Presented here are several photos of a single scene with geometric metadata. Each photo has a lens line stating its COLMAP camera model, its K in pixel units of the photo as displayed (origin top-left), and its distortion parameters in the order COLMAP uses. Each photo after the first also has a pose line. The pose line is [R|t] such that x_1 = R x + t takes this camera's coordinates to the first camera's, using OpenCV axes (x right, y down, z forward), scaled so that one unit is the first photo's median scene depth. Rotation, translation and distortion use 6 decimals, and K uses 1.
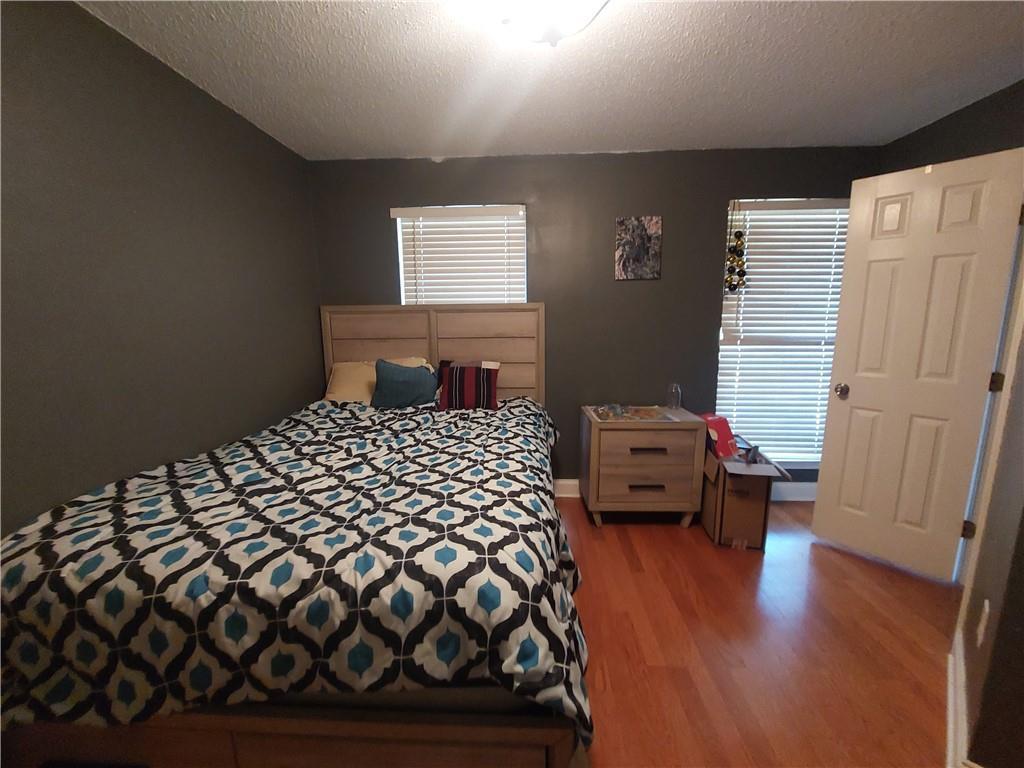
lens RADIAL K [[414.7, 0, 510.3], [0, 414.7, 386.1], [0, 0, 1]] dist [-0.000191, 0.000011]
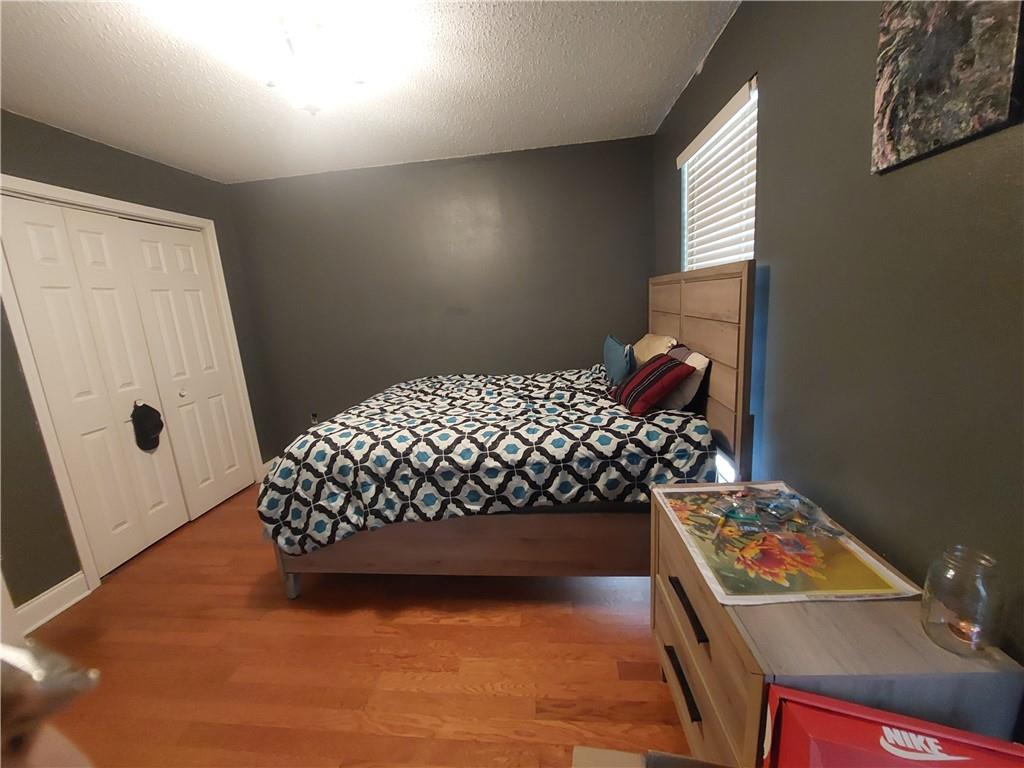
lens RADIAL K [[414.7, 0, 510.3], [0, 414.7, 383.5], [0, 0, 1]] dist [-0.000191, 0.000011]
pose [[-0.030450, 0.205079, -0.978272, 0.639169], [-0.084305, 0.974711, 0.206956, -0.136008], [0.995975, 0.088775, -0.012390, 0.729866]]
